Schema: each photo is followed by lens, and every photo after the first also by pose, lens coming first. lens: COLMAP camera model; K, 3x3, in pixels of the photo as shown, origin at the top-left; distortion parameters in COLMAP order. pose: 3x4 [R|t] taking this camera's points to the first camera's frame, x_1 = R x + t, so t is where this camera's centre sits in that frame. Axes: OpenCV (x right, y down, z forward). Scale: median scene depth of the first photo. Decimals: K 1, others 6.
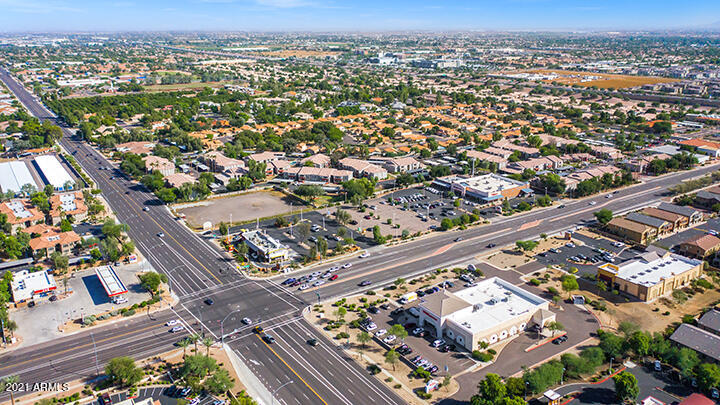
lens RADIAL K [[565.0, 0, 360.0], [0, 565.0, 202.5], [0, 0, 1]] dist [-0.021467, -0.007082]
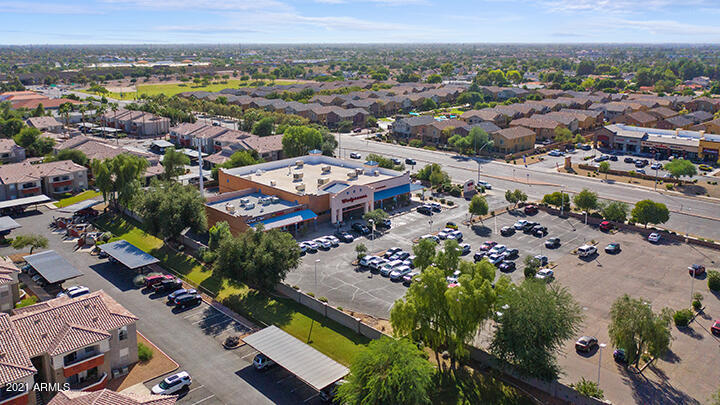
lens RADIAL K [[581.6, 0, 361.2], [0, 581.6, 170.5], [0, 0, 1]] dist [-0.017548, 0.000328]
pose [[-0.187684, -0.206264, 0.960328, -0.166837], [0.293345, 0.921311, 0.255215, -0.131881], [-0.937403, 0.329607, -0.112408, 1.028008]]
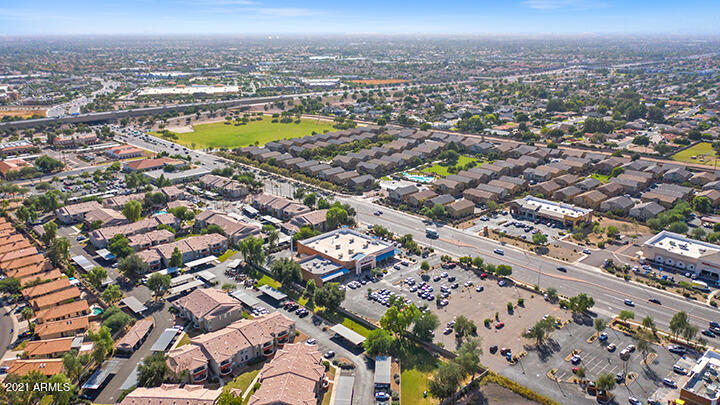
lens RADIAL K [[563.0, 0, 359.3], [0, 563.0, 229.6], [0, 0, 1]] dist [-0.016090, 0.004791]
pose [[-0.170710, -0.327453, 0.929318, -0.496582], [0.297042, 0.882181, 0.365409, -0.336101], [-0.939481, 0.338425, -0.053330, 1.031400]]
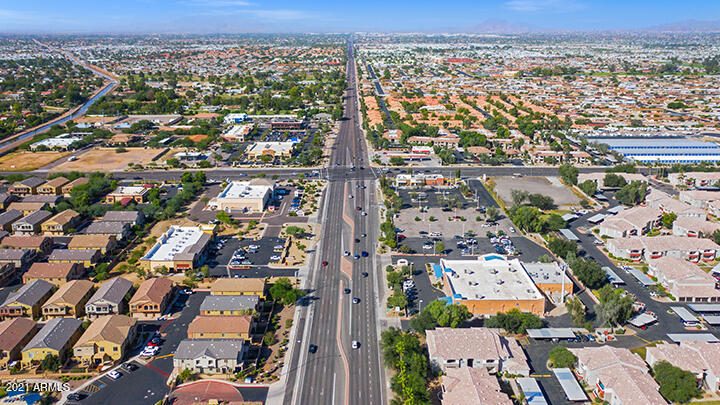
lens RADIAL K [[581.6, 0, 361.2], [0, 581.6, 170.5], [0, 0, 1]] dist [-0.017548, 0.000328]
pose [[-0.546656, 0.205630, -0.811716, 0.801128], [-0.249074, 0.885571, 0.392080, -0.352952], [0.799456, 0.416510, -0.432886, 1.128543]]
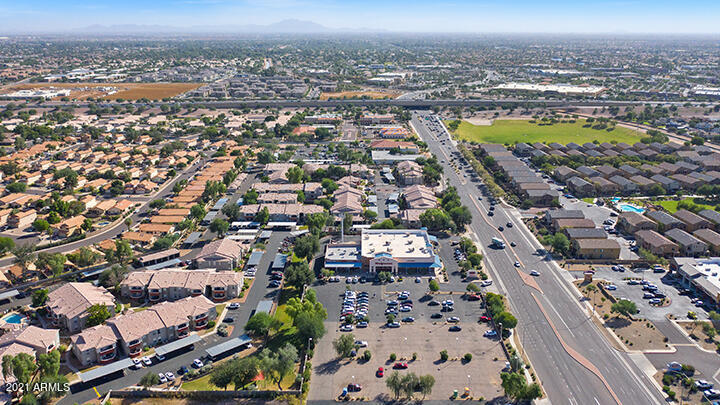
lens RADIAL K [[581.6, 0, 361.2], [0, 581.6, 170.5], [0, 0, 1]] dist [-0.017548, 0.000328]
pose [[0.555629, -0.190623, 0.809283, -0.395051], [0.242622, 0.968171, 0.061472, -0.186099], [-0.795242, 0.162194, 0.584194, 0.586541]]
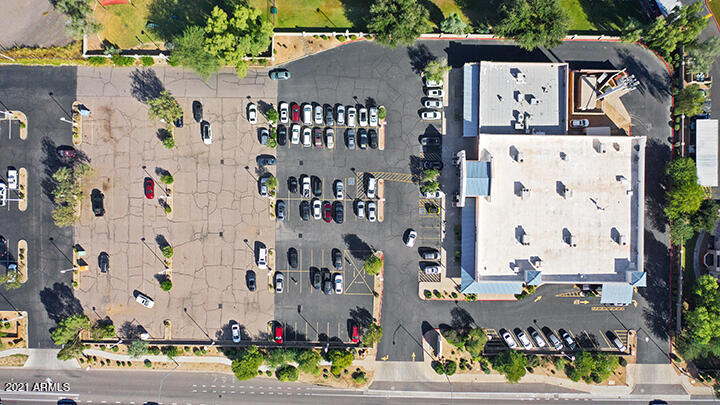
lens RADIAL K [[565.0, 0, 360.0], [0, 565.0, 202.5], [0, 0, 1]] dist [-0.021467, -0.007082]
pose [[0.826925, 0.562310, 0.001636, 0.129170], [-0.167005, 0.242815, 0.955589, -0.347624], [0.536940, -0.790473, 0.294698, 0.848908]]
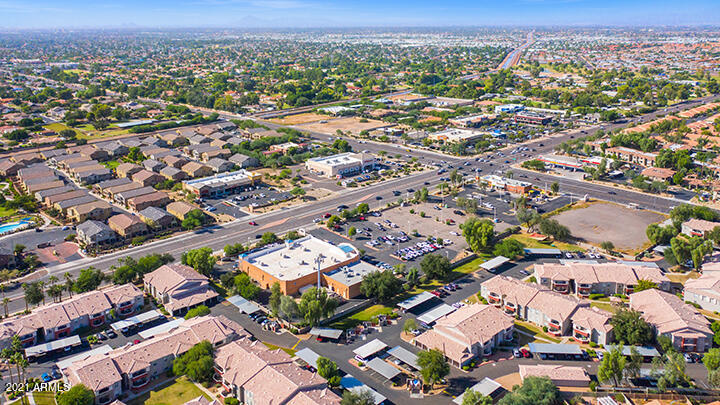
lens RADIAL K [[581.6, 0, 361.2], [0, 581.6, 170.5], [0, 0, 1]] dist [-0.017548, 0.000328]
pose [[-0.987169, 0.052978, -0.150632, 0.258766], [-0.034517, 0.850250, 0.525246, -0.470308], [0.155901, 0.523706, -0.837512, 1.529975]]
